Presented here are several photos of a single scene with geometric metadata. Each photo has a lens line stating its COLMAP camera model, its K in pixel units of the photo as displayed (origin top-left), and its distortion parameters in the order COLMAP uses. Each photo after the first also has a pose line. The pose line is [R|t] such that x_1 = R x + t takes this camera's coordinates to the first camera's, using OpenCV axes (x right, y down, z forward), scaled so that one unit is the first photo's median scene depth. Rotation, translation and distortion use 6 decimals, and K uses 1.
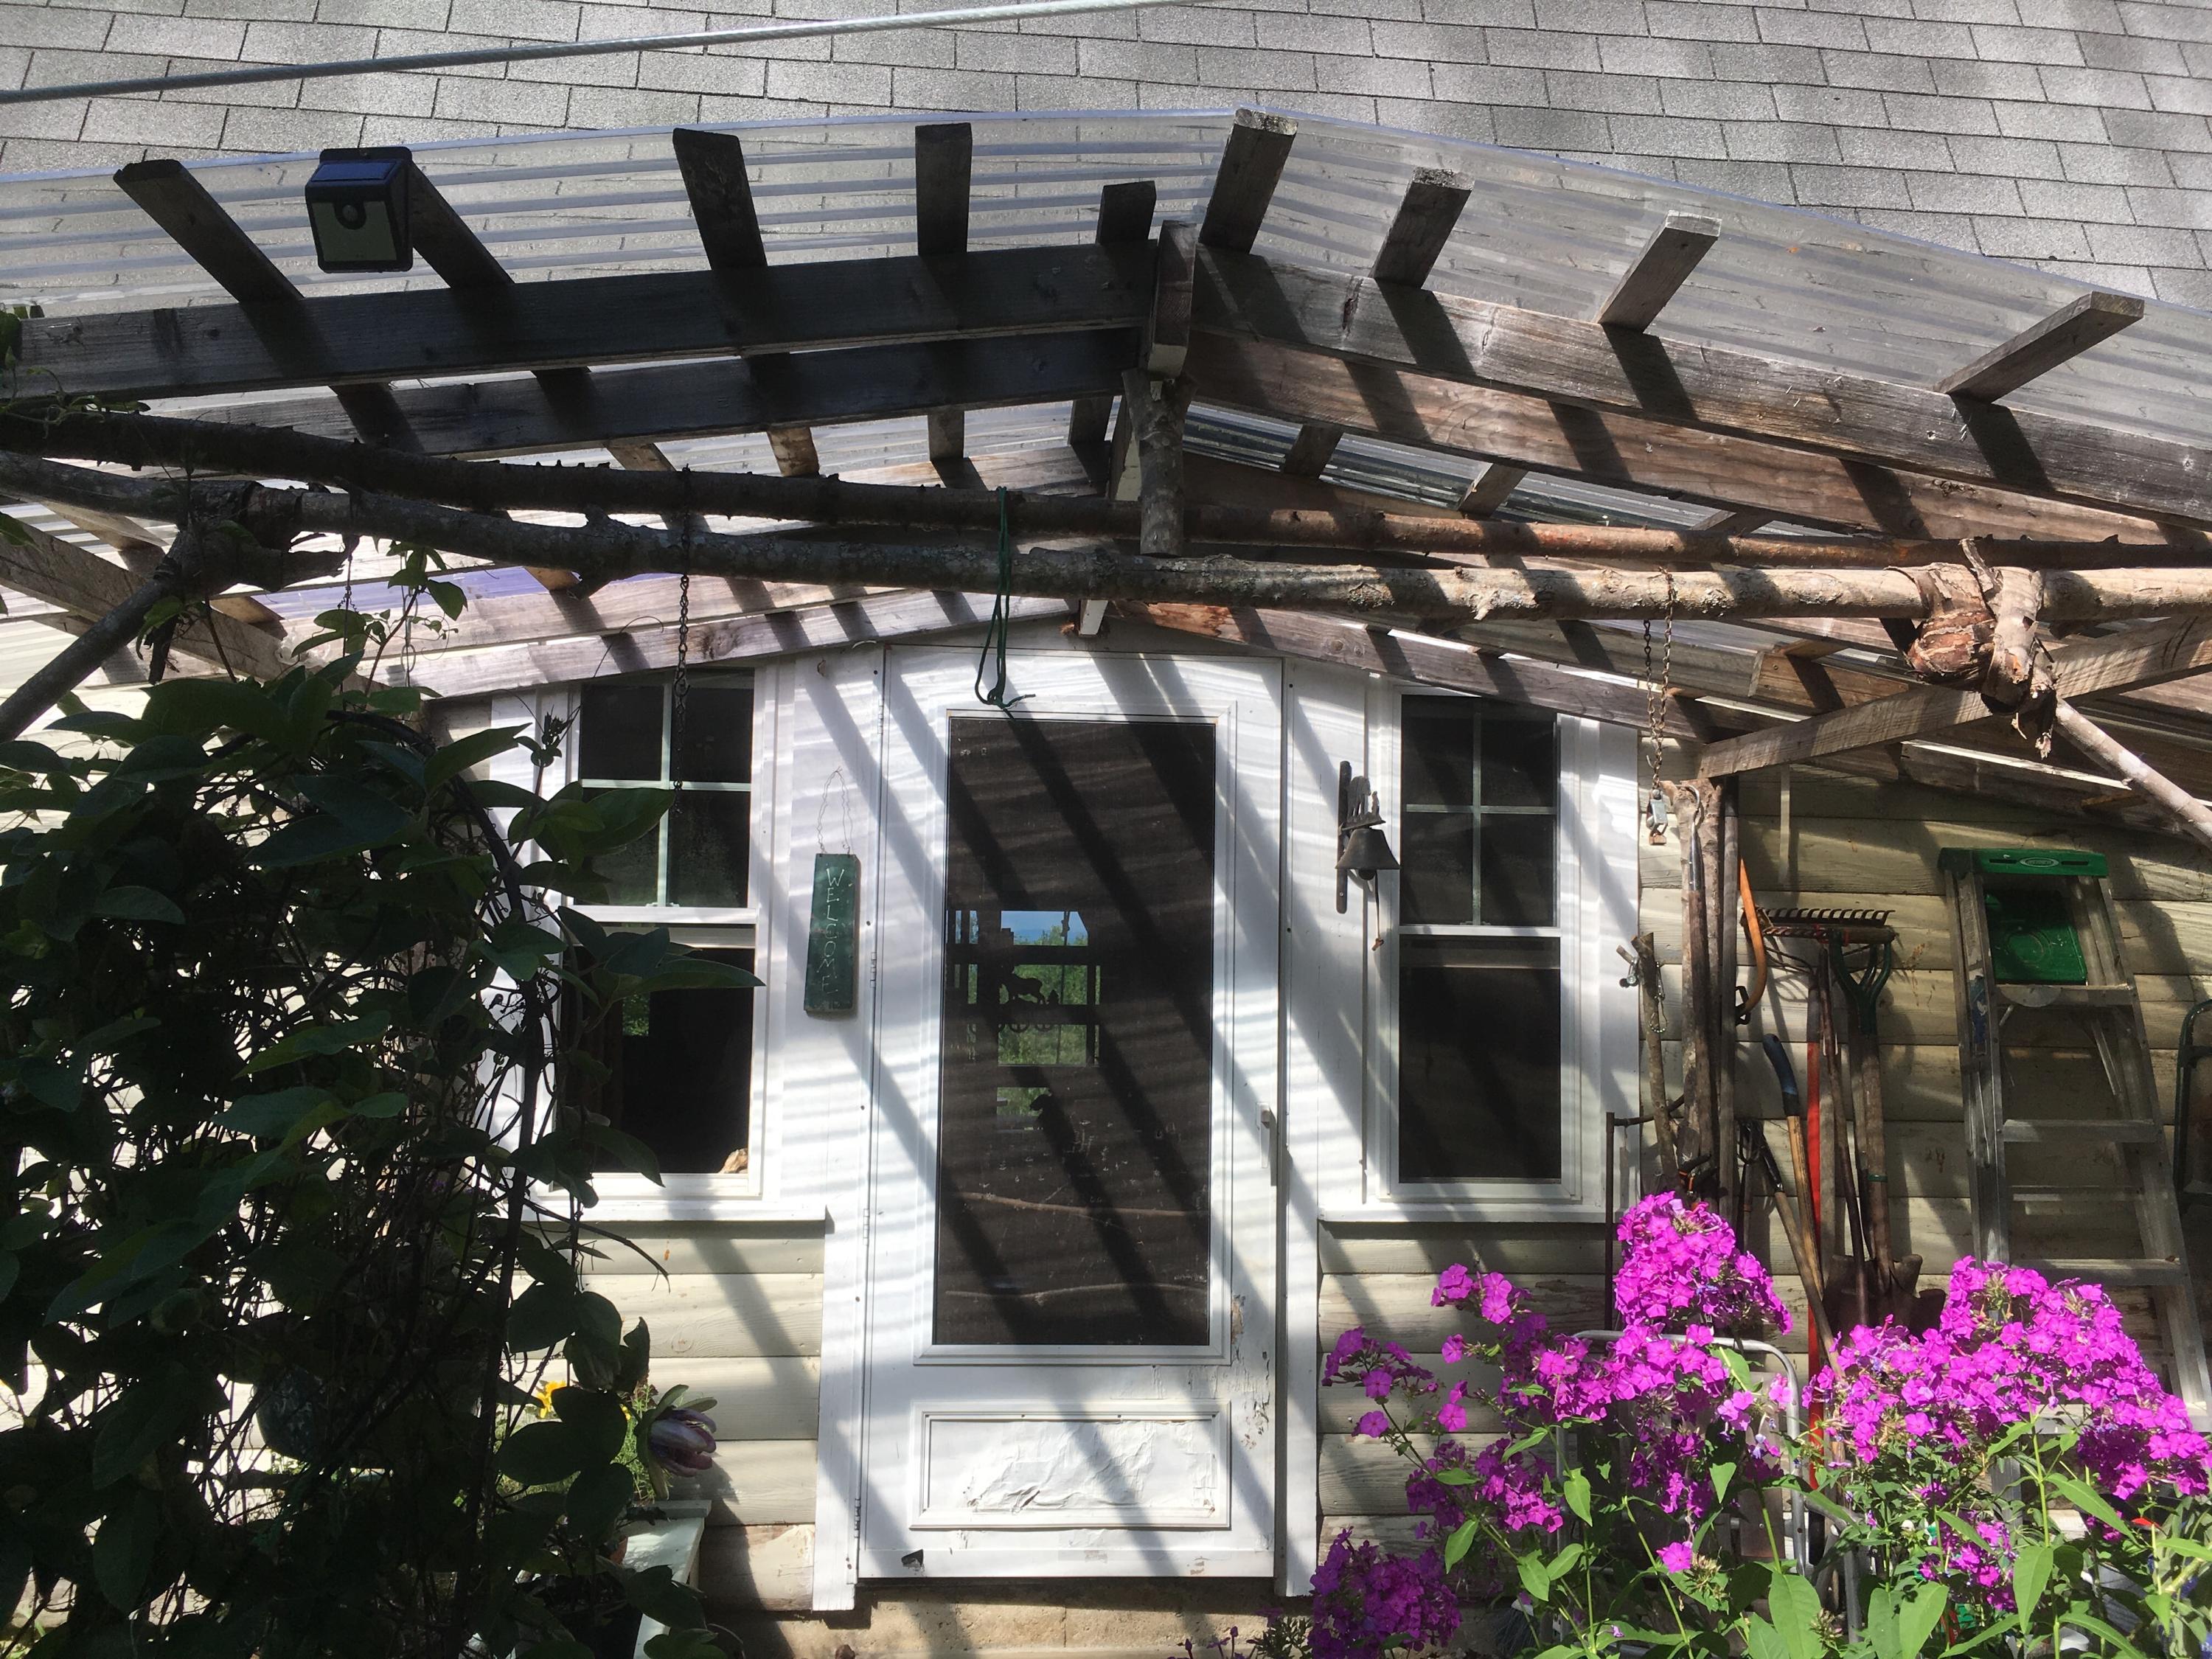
lens RADIAL K [[1794.1, 0, 1106.0], [0, 1794.1, 829.5], [0, 0, 1]] dist [0.053264, -0.076690]
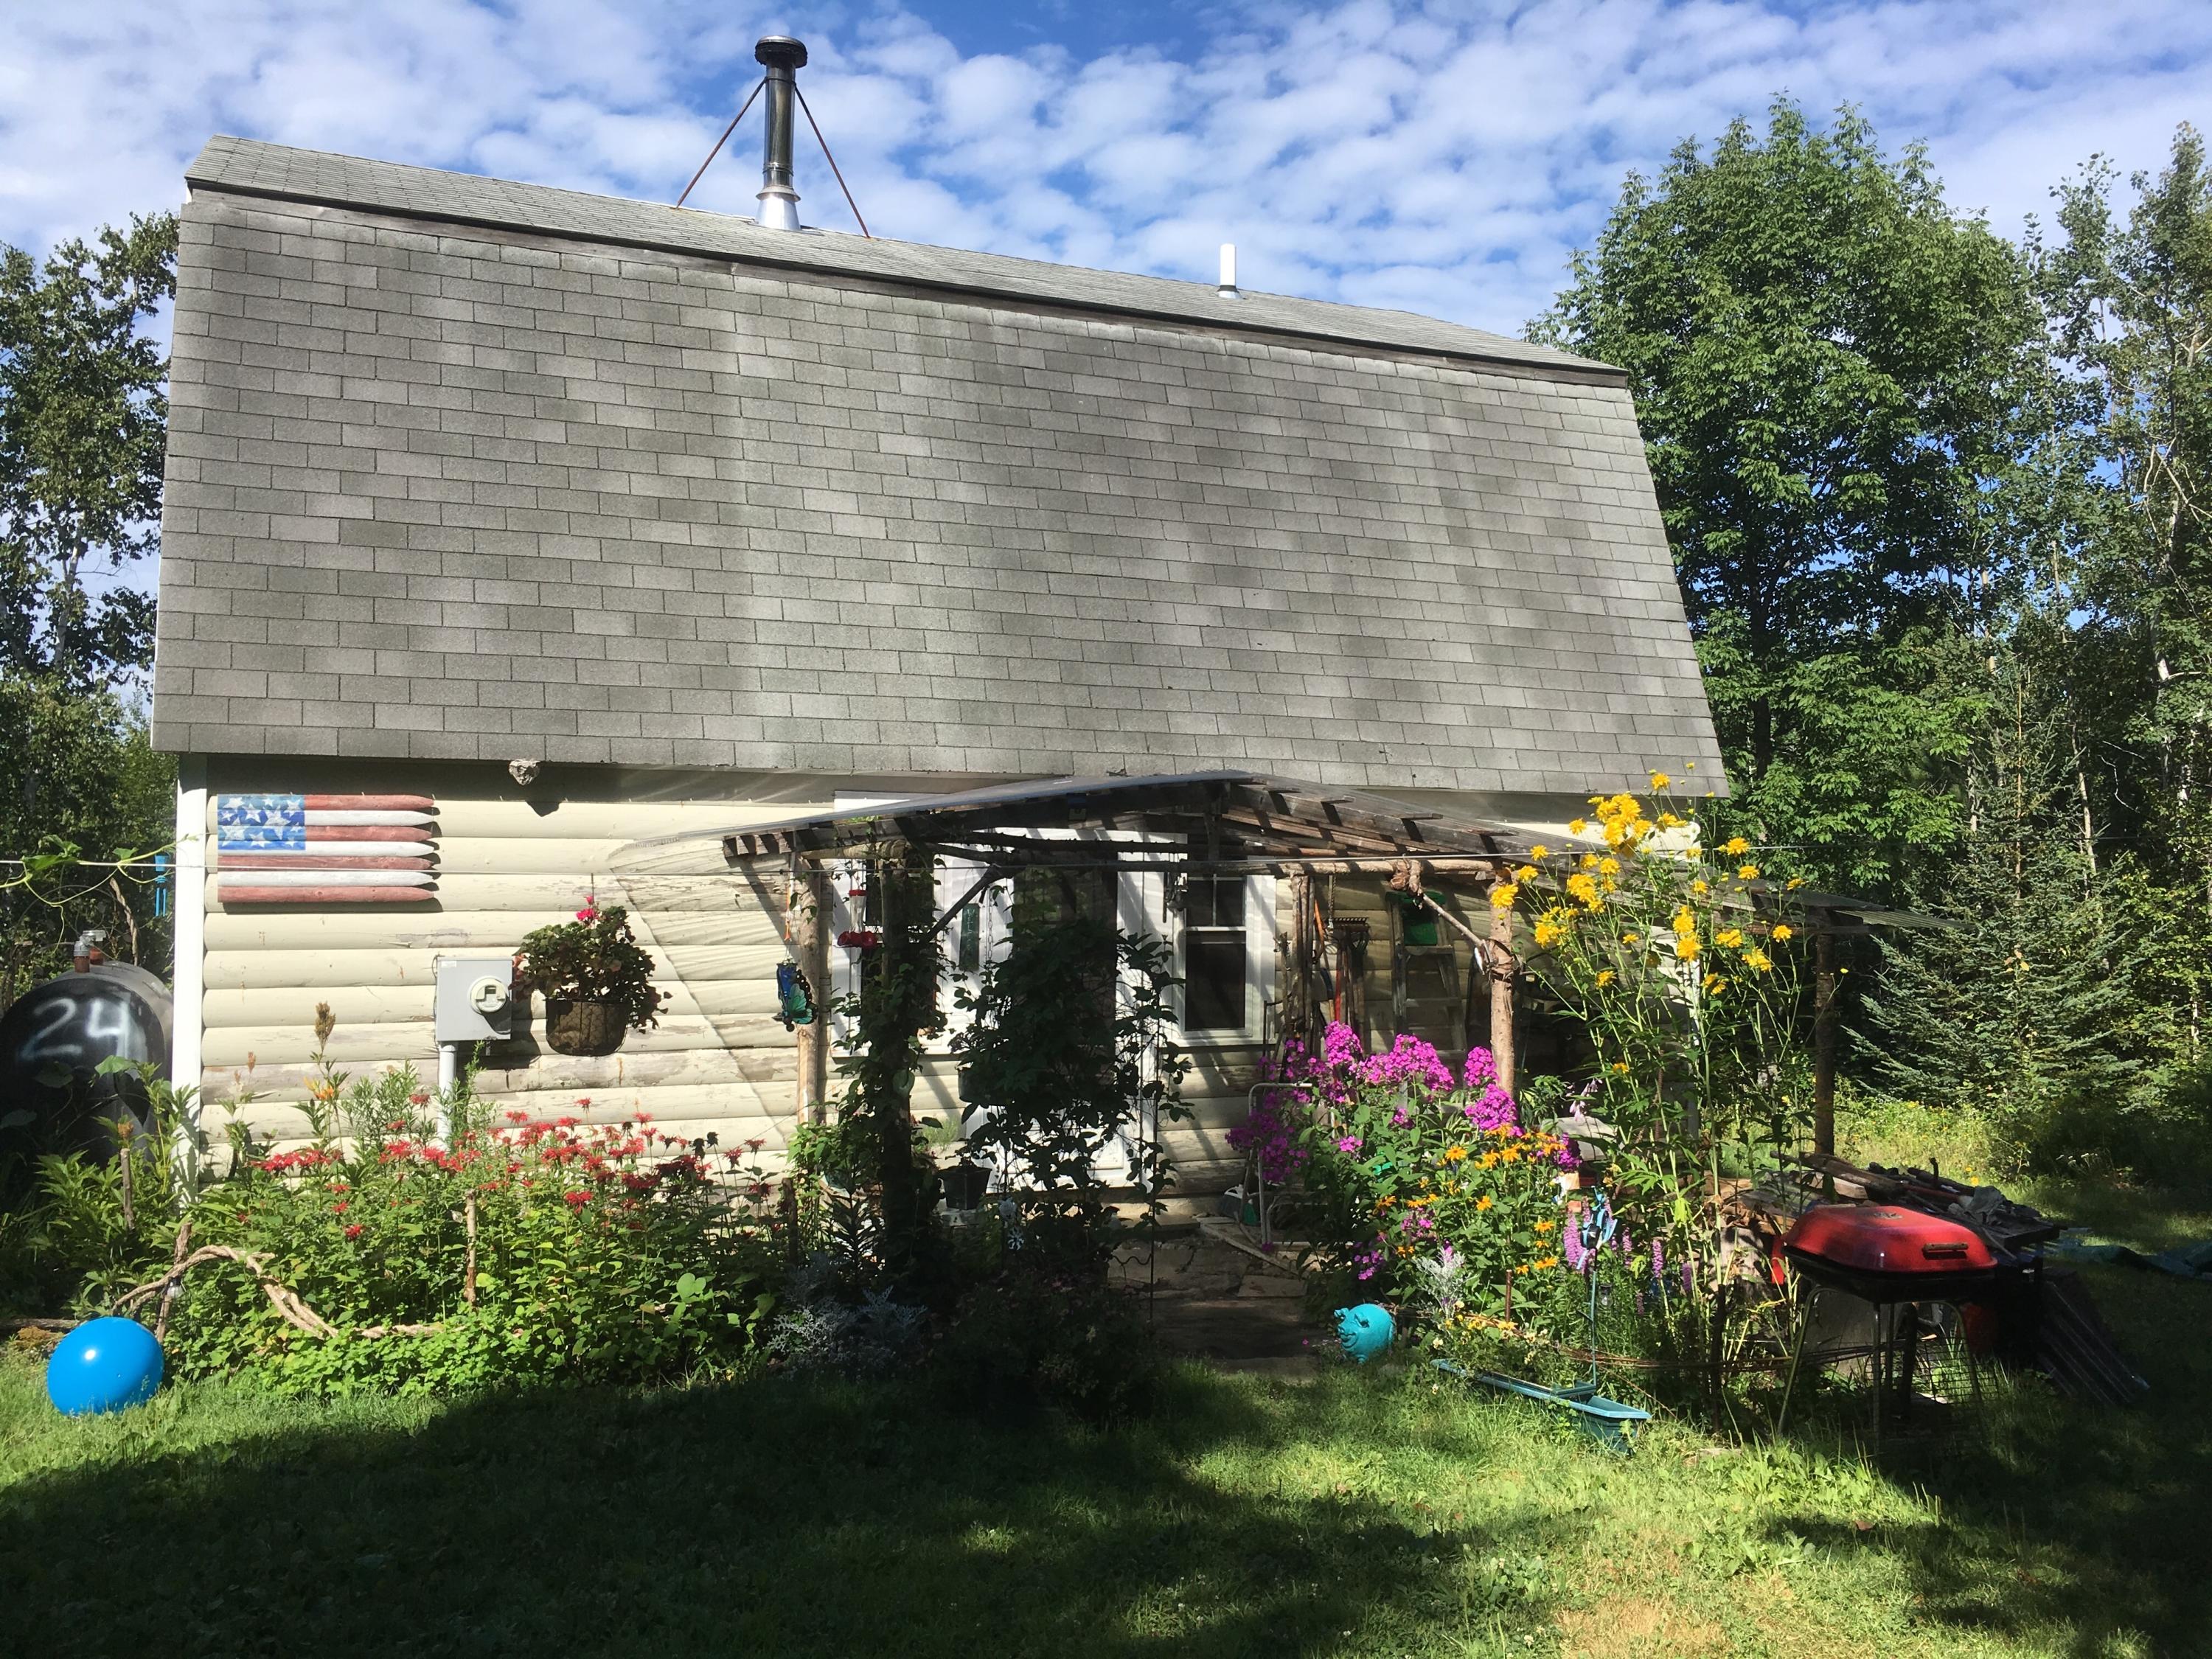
lens RADIAL K [[1794.1, 0, 1106.0], [0, 1794.1, 829.5], [0, 0, 1]] dist [0.053264, -0.076690]
pose [[0.956511, -0.001311, 0.291693, -0.650153], [-0.015527, 0.998343, 0.055402, -0.212547], [-0.291282, -0.057522, 0.954906, -1.286389]]
